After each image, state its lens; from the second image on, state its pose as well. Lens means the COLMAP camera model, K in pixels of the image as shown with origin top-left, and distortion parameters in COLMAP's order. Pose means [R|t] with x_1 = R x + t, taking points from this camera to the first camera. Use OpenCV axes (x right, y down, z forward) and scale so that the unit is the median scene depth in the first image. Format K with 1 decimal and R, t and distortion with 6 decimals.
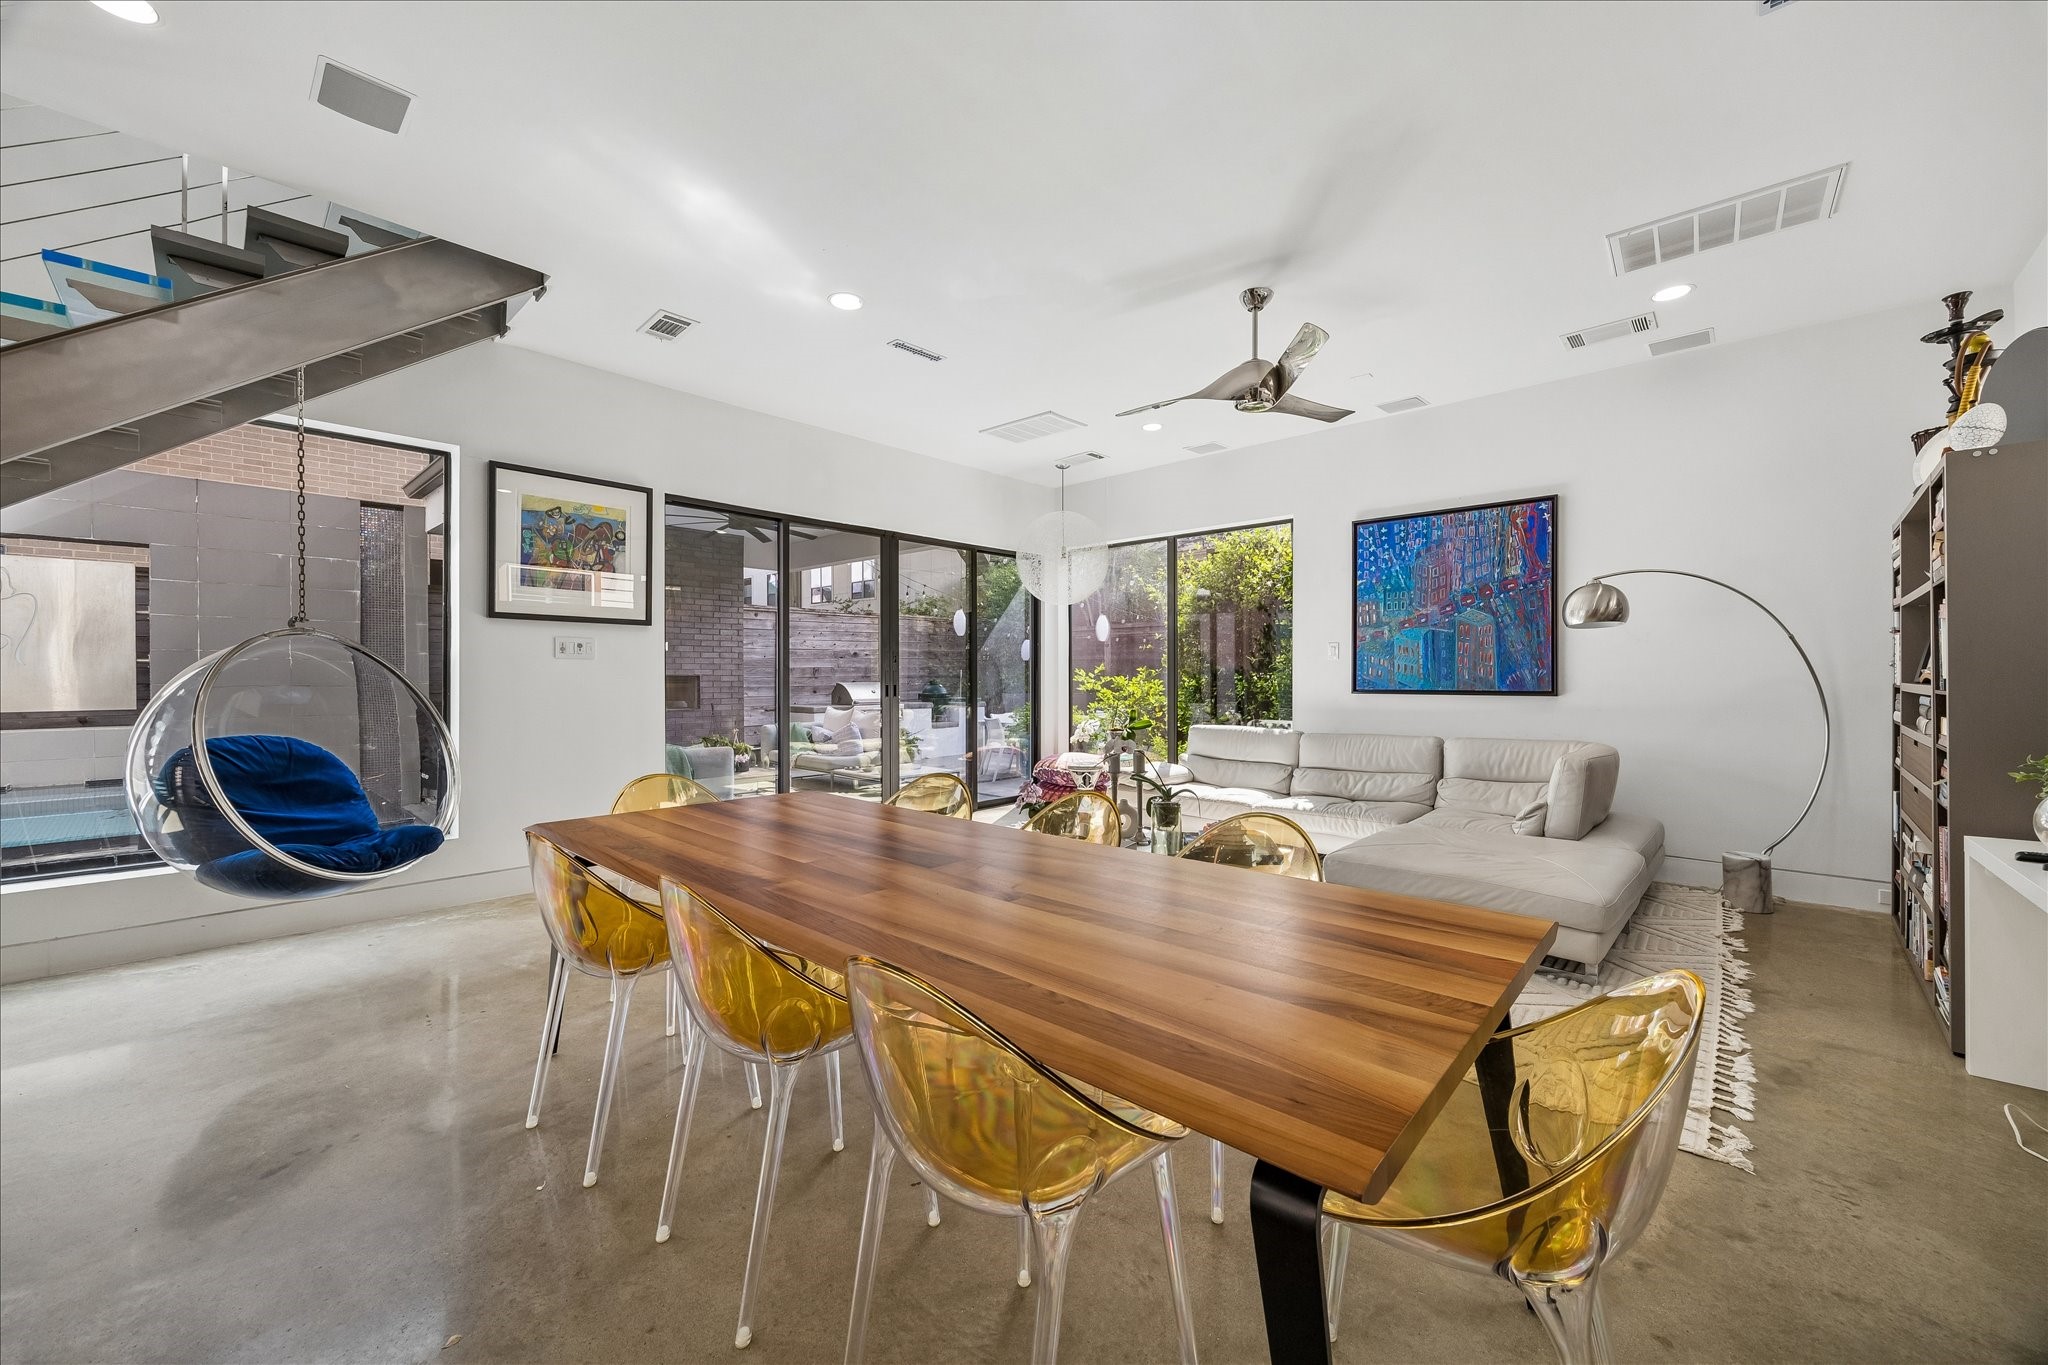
lens RADIAL K [[781.7, 0, 1015.4], [0, 781.7, 657.3], [0, 0, 1]] dist [0.000257, -0.000041]
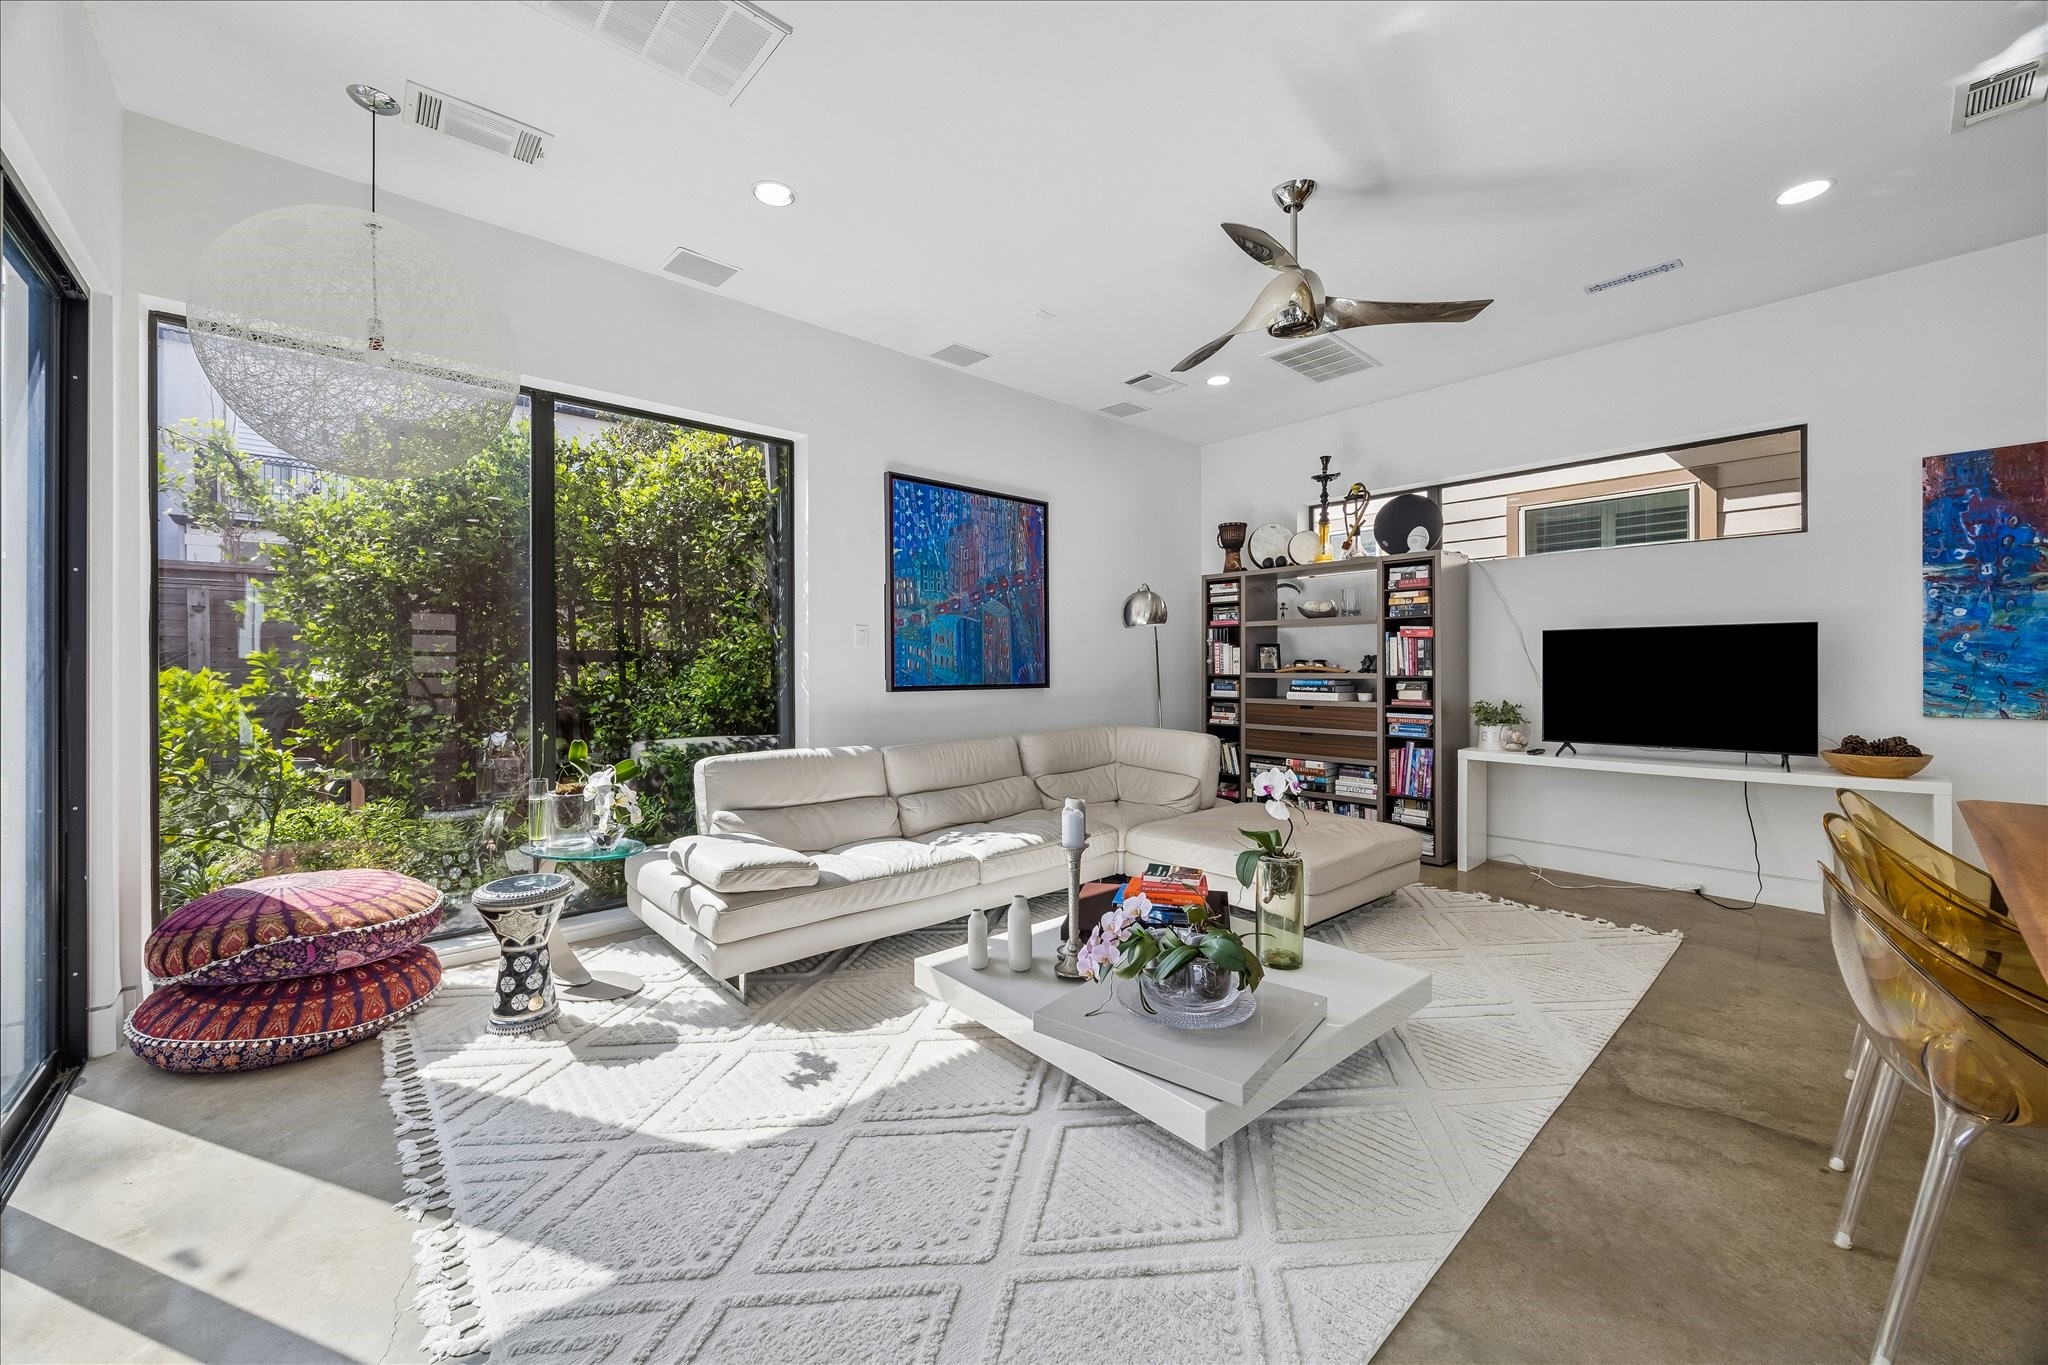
lens RADIAL K [[781.7, 0, 1015.4], [0, 781.7, 657.3], [0, 0, 1]] dist [0.000257, -0.000041]
pose [[0.094876, 0.008239, 0.995455, -0.352056], [-0.031050, 0.999504, -0.005313, 0.012876], [-0.995005, -0.030404, 0.095085, 0.838942]]
